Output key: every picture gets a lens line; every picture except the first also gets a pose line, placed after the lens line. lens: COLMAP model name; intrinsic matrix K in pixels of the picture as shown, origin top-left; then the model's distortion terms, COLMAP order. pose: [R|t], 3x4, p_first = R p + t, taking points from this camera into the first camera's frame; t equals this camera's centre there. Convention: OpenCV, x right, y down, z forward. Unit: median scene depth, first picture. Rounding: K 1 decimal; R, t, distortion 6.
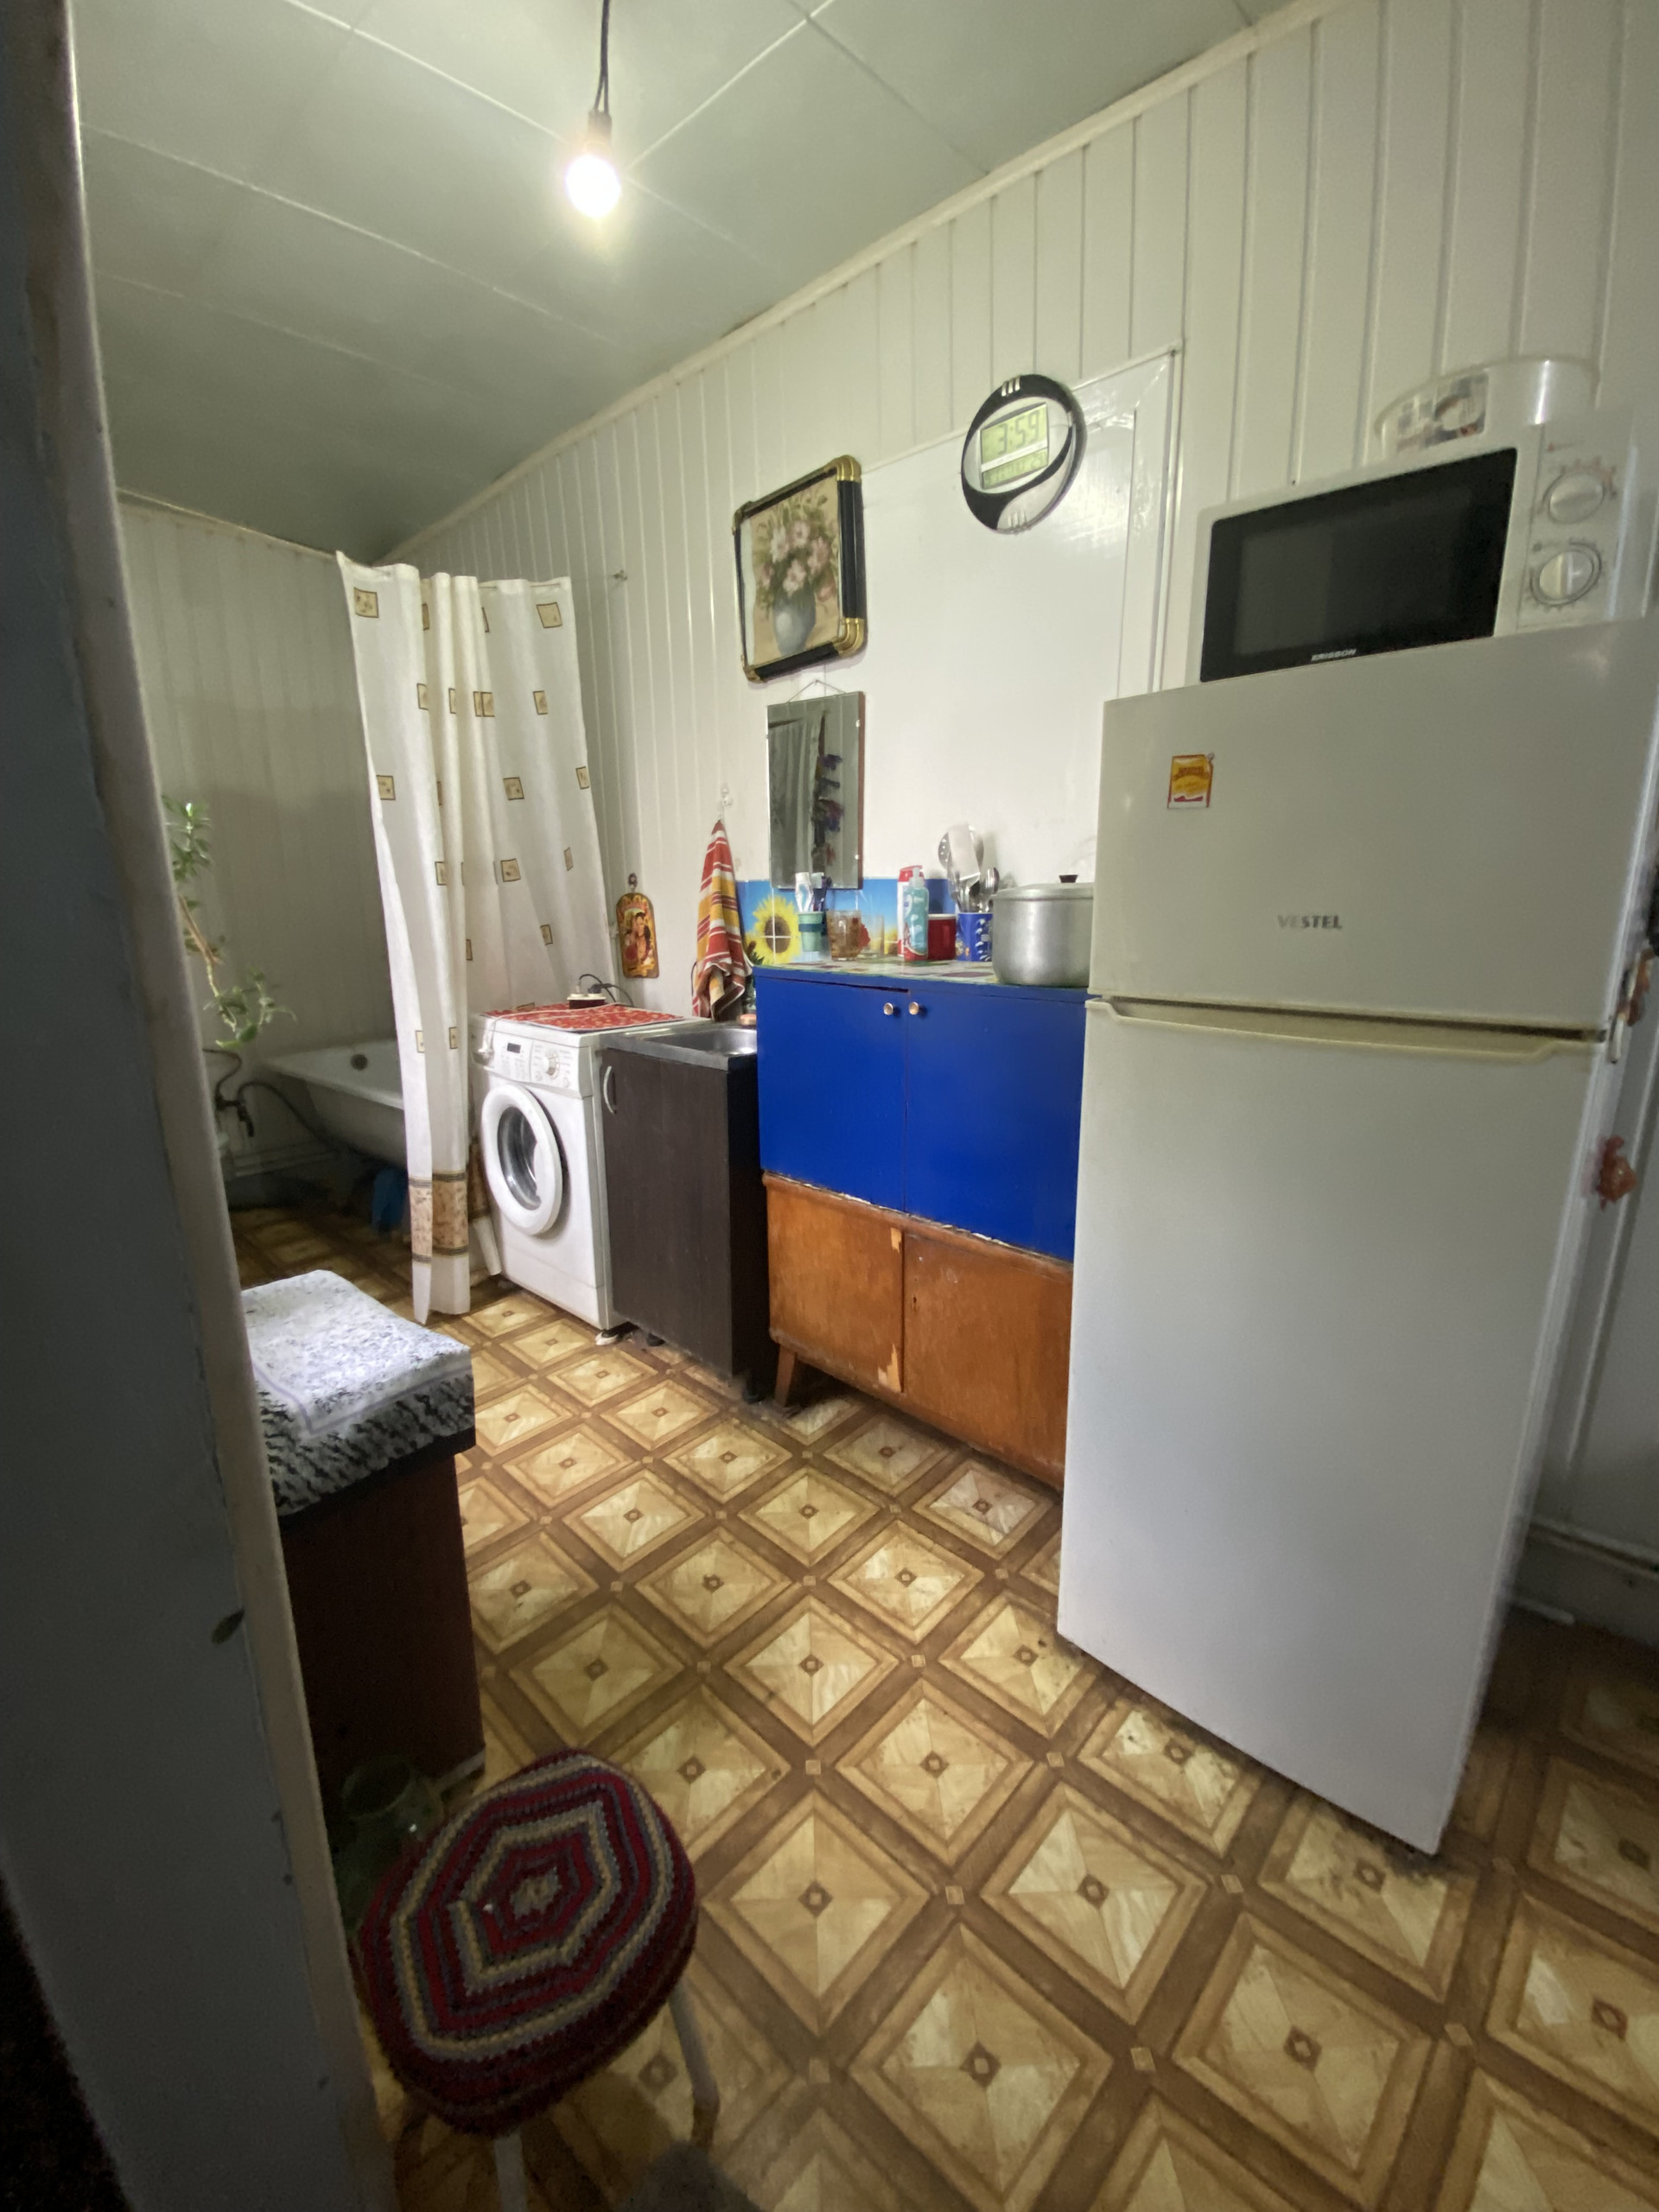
lens RADIAL K [[902.8, 0, 844.8], [0, 902.8, 1109.2], [0, 0, 1]] dist [0.015052, -0.015950]
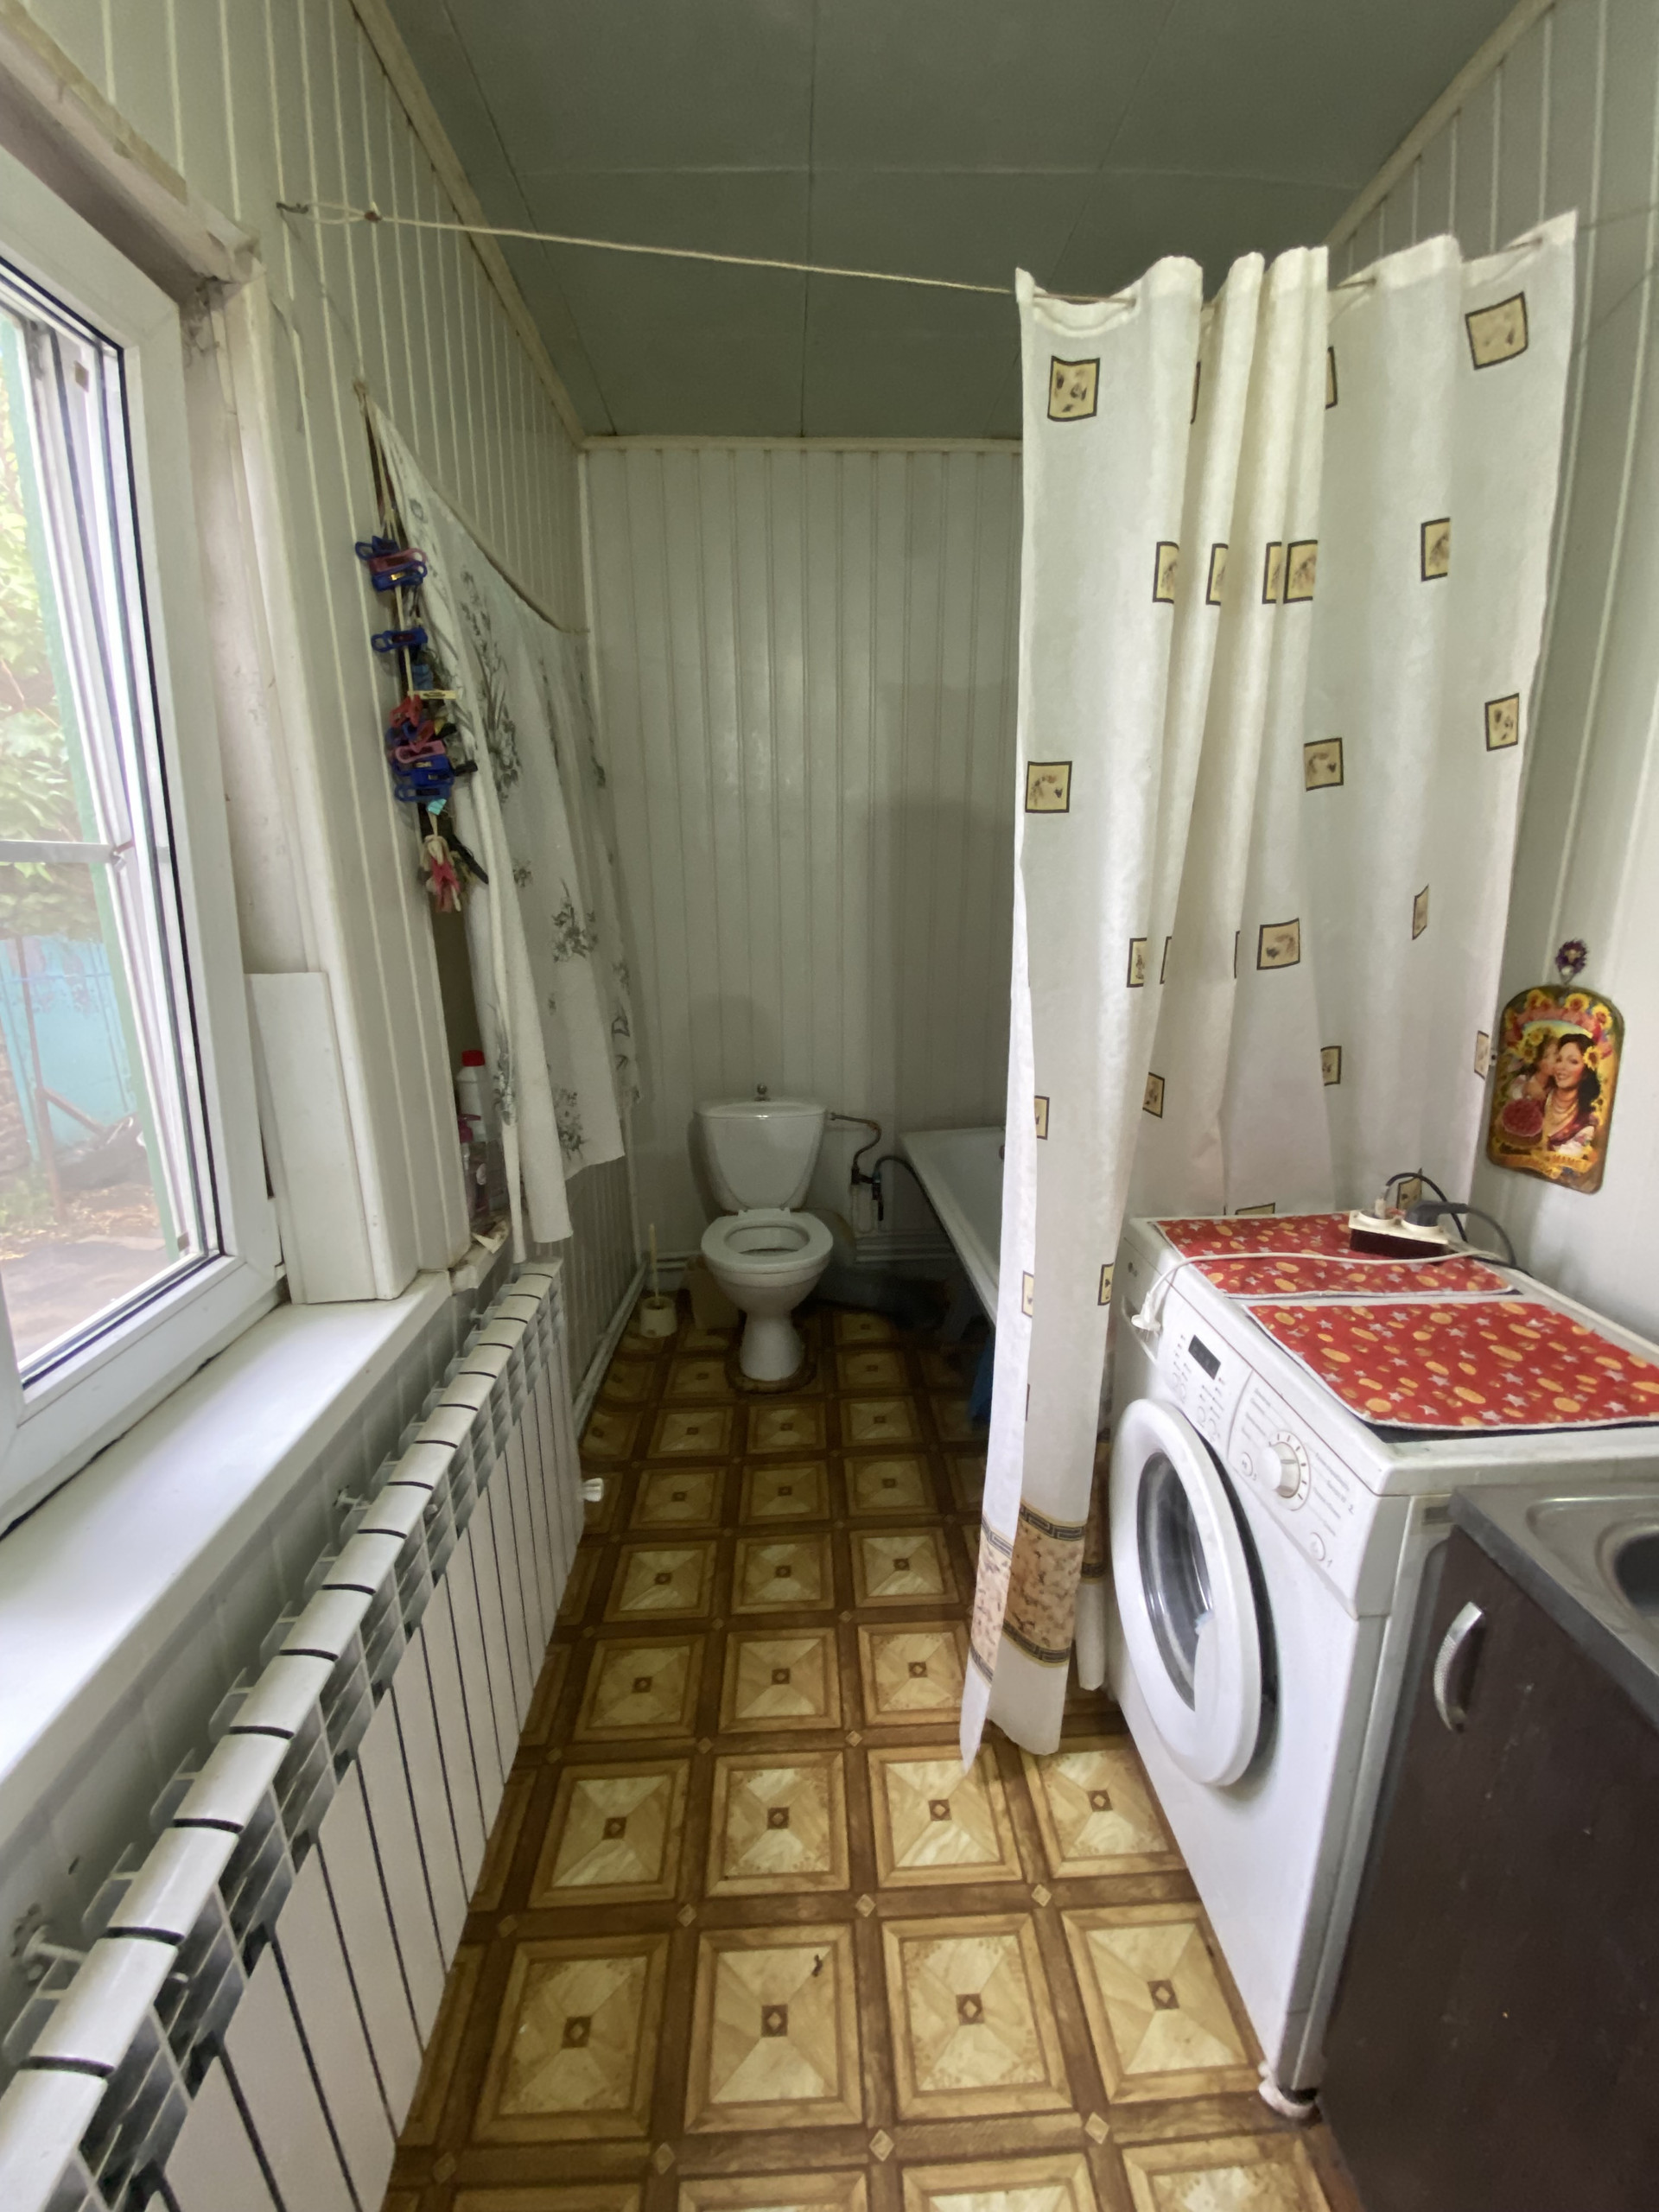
lens RADIAL K [[902.8, 0, 824.3], [0, 902.8, 1108.2], [0, 0, 1]] dist [0.015052, -0.015950]
pose [[0.705697, 0.172493, -0.687195, -0.204549], [-0.157420, 0.983841, 0.085296, -0.188987], [0.690804, 0.047986, 0.721448, 0.521519]]
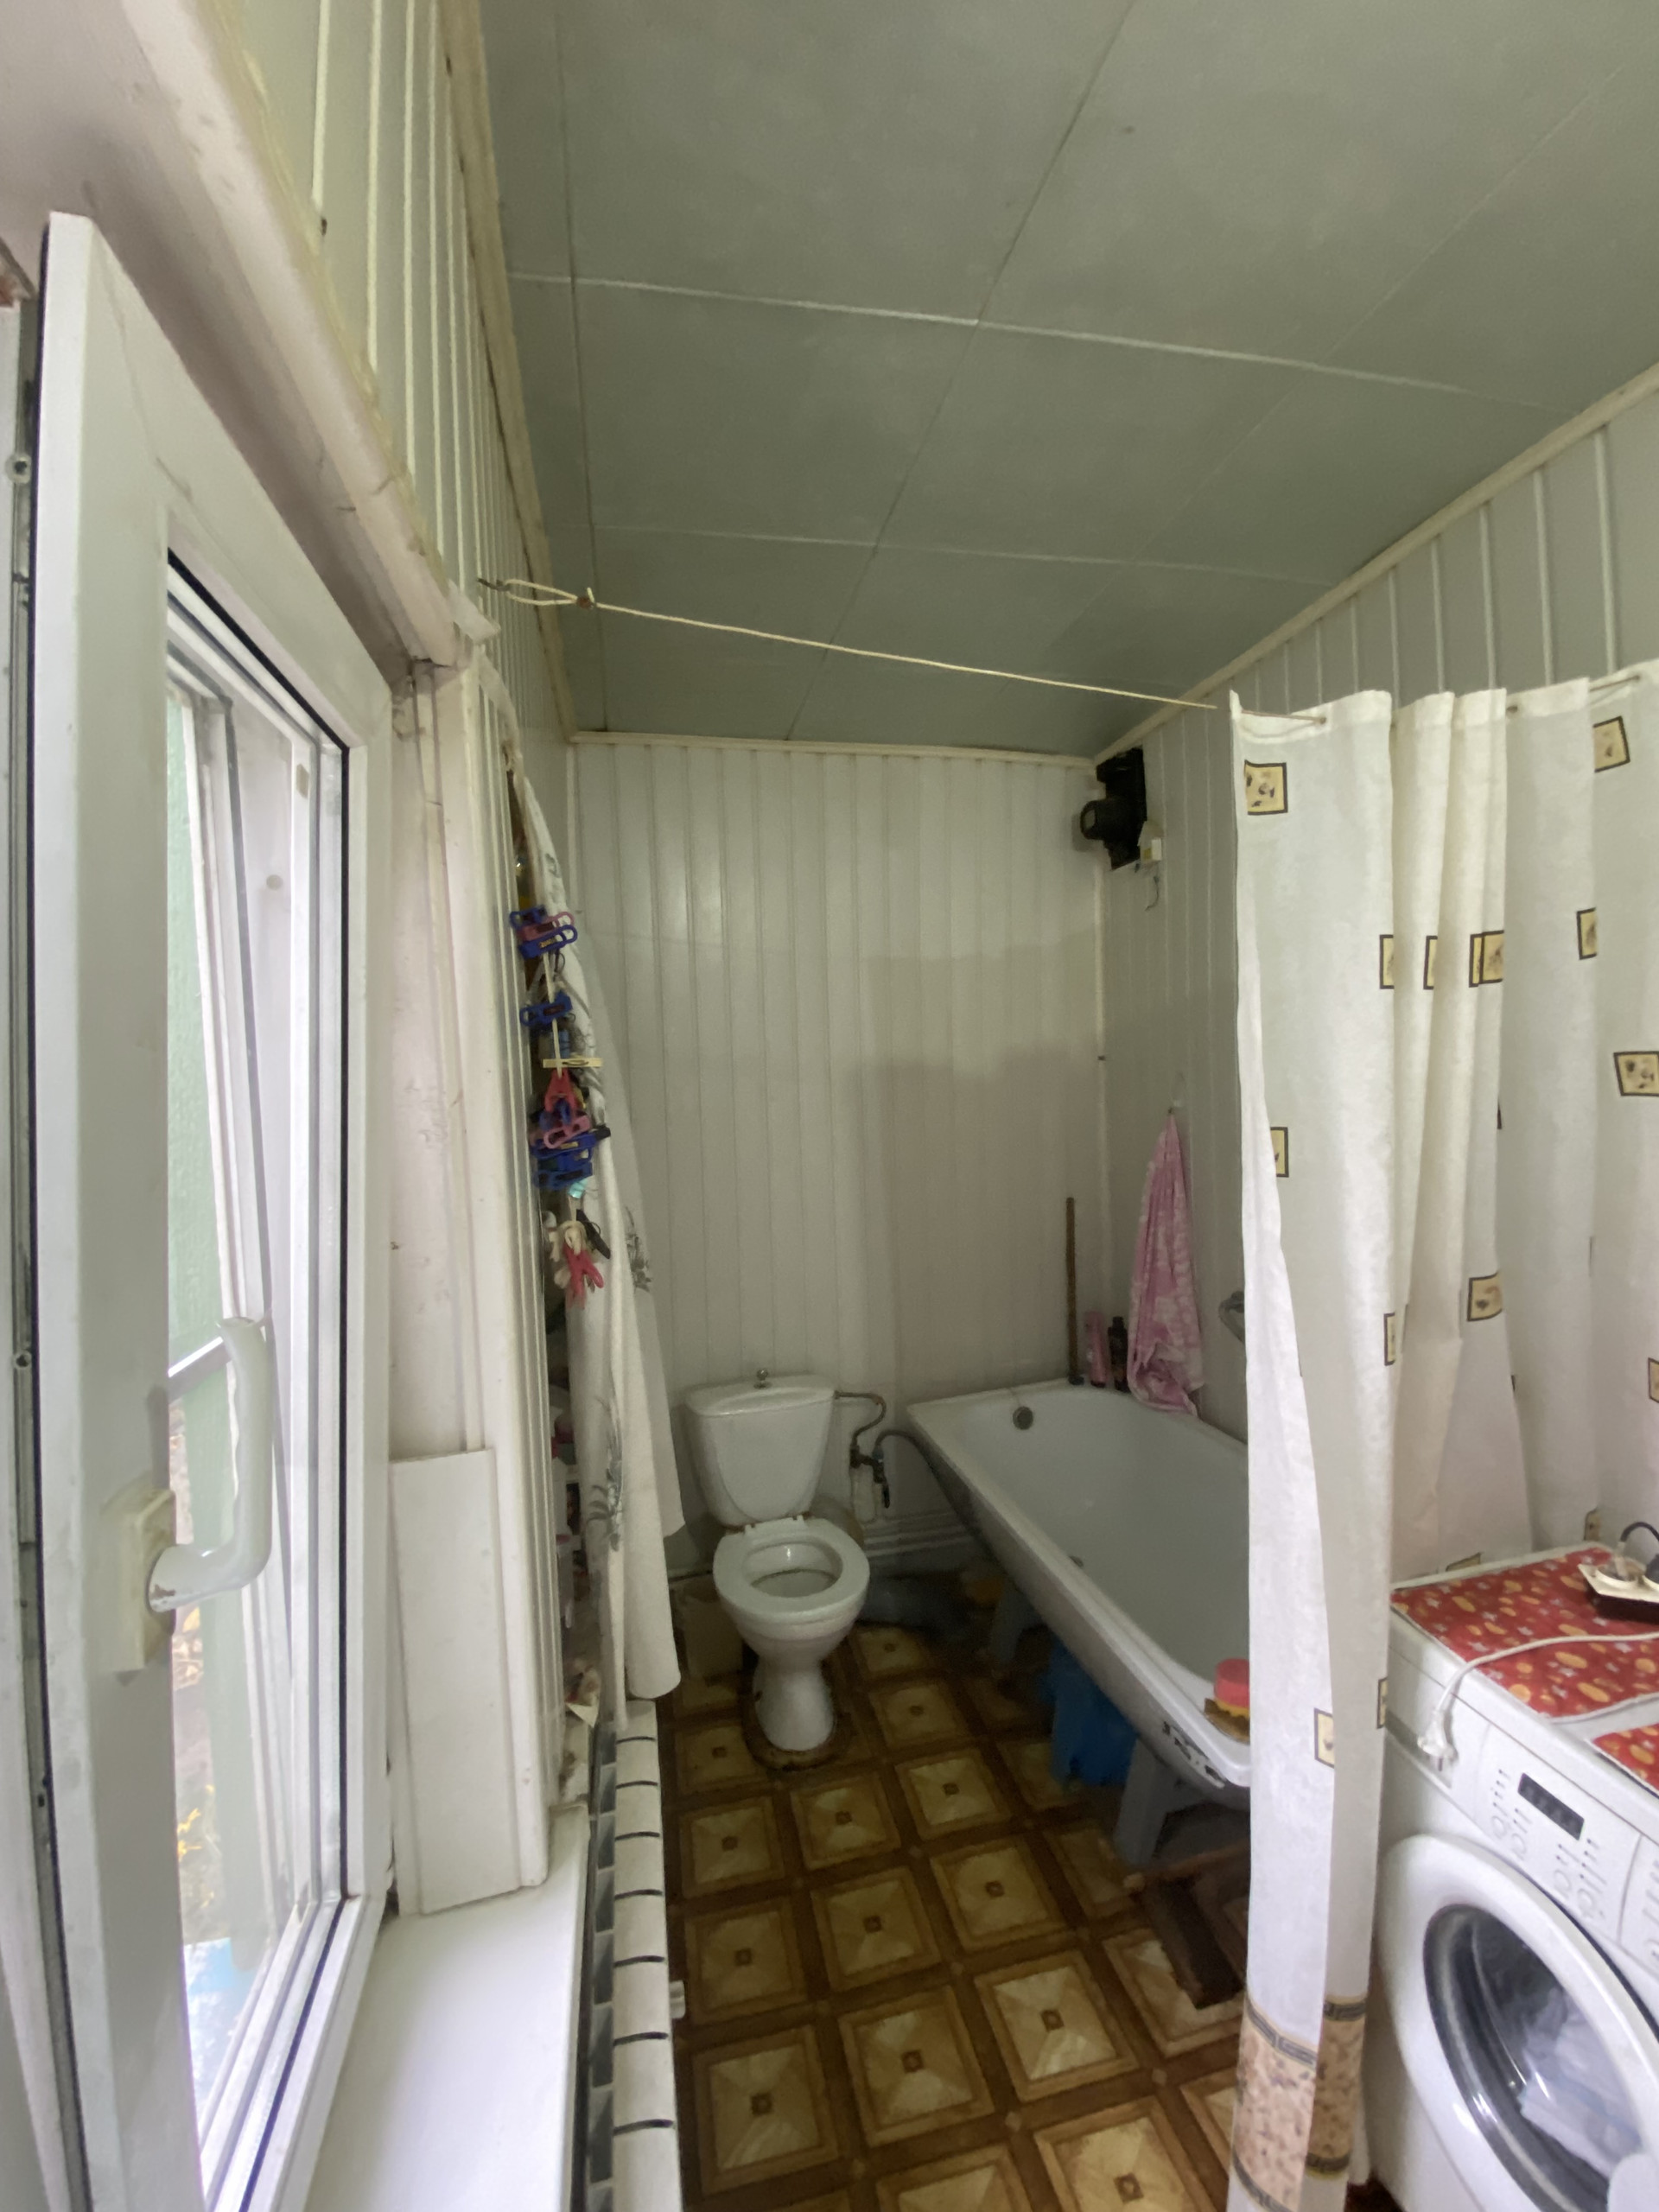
lens RADIAL K [[902.8, 0, 827.1], [0, 902.8, 1103.8], [0, 0, 1]] dist [0.015052, -0.015950]
pose [[0.820275, 0.003209, -0.571961, -0.385776], [-0.102289, 0.984686, -0.141172, -0.265453], [0.562749, 0.174305, 0.808042, 0.448580]]
